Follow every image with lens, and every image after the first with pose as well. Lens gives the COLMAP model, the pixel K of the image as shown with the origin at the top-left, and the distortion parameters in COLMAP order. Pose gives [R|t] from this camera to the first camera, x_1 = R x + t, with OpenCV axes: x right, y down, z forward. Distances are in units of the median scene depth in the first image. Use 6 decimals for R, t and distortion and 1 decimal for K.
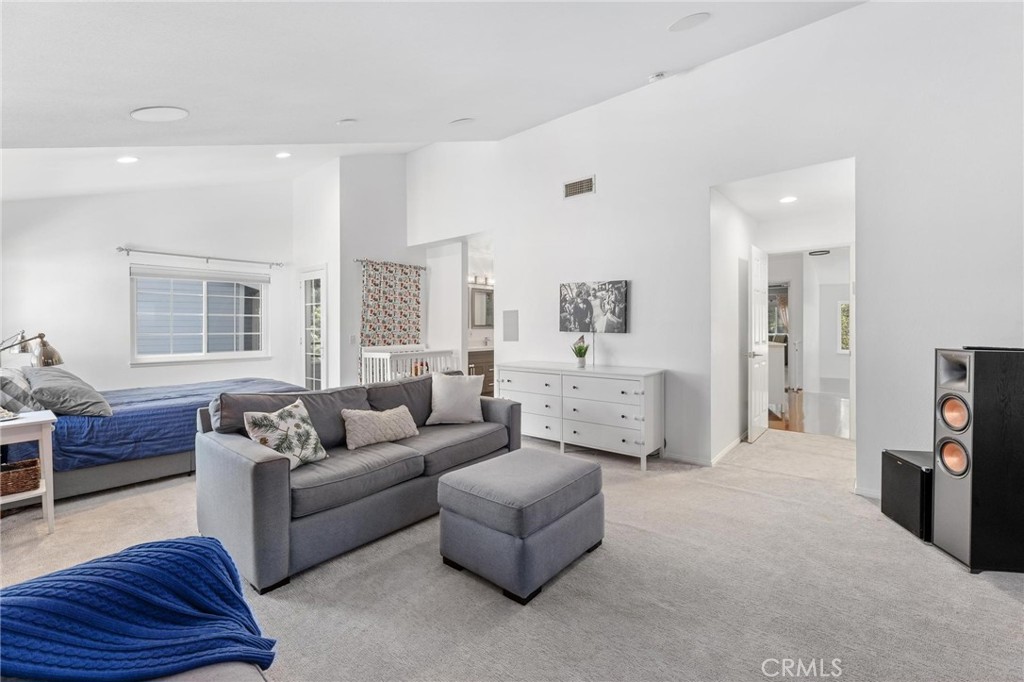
lens RADIAL K [[426.8, 0, 513.2], [0, 426.8, 325.1], [0, 0, 1]] dist [0.000467, 0.000025]
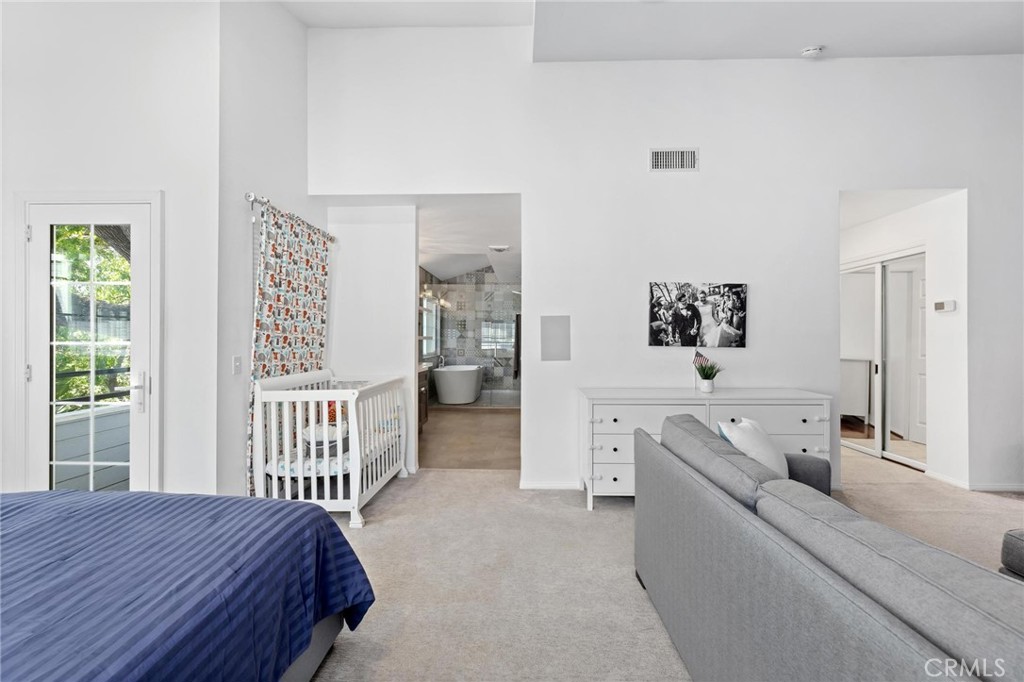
lens RADIAL K [[431.1, 0, 512.0], [0, 431.1, 341.0], [0, 0, 1]] dist [0.000207, 0.000073]
pose [[0.783700, 0.003645, 0.621129, -0.561016], [-0.004227, 0.999991, -0.000534, 0.007811], [-0.621125, -0.002207, 0.783708, 0.572430]]
